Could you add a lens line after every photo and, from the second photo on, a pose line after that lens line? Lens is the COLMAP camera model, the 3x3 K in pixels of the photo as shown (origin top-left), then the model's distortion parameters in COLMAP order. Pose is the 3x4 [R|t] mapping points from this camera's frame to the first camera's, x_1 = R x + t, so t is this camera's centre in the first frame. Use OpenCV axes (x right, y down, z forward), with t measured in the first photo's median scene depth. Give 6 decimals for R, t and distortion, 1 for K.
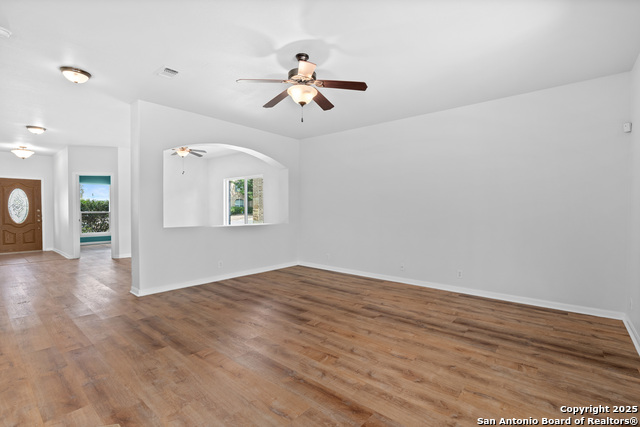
lens RADIAL K [[290.6, 0, 323.2], [0, 290.6, 216.0], [0, 0, 1]] dist [-0.007134, 0.001335]
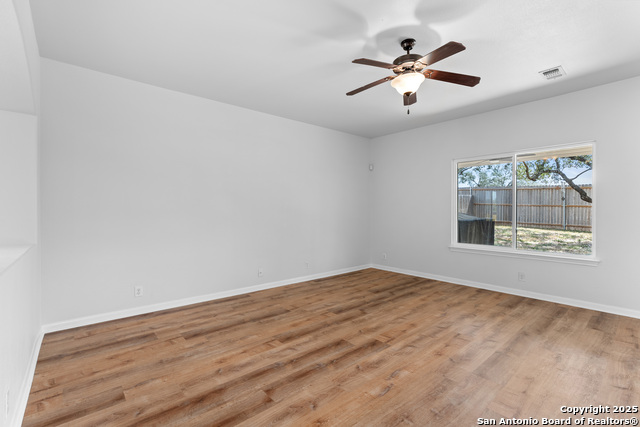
lens RADIAL K [[290.6, 0, 317.7], [0, 290.6, 209.7], [0, 0, 1]] dist [-0.007134, 0.001335]
pose [[0.165460, 0.001480, 0.986215, -0.873365], [0.022145, 0.999741, -0.005215, -0.018747], [-0.985968, 0.022702, 0.165385, 0.976787]]
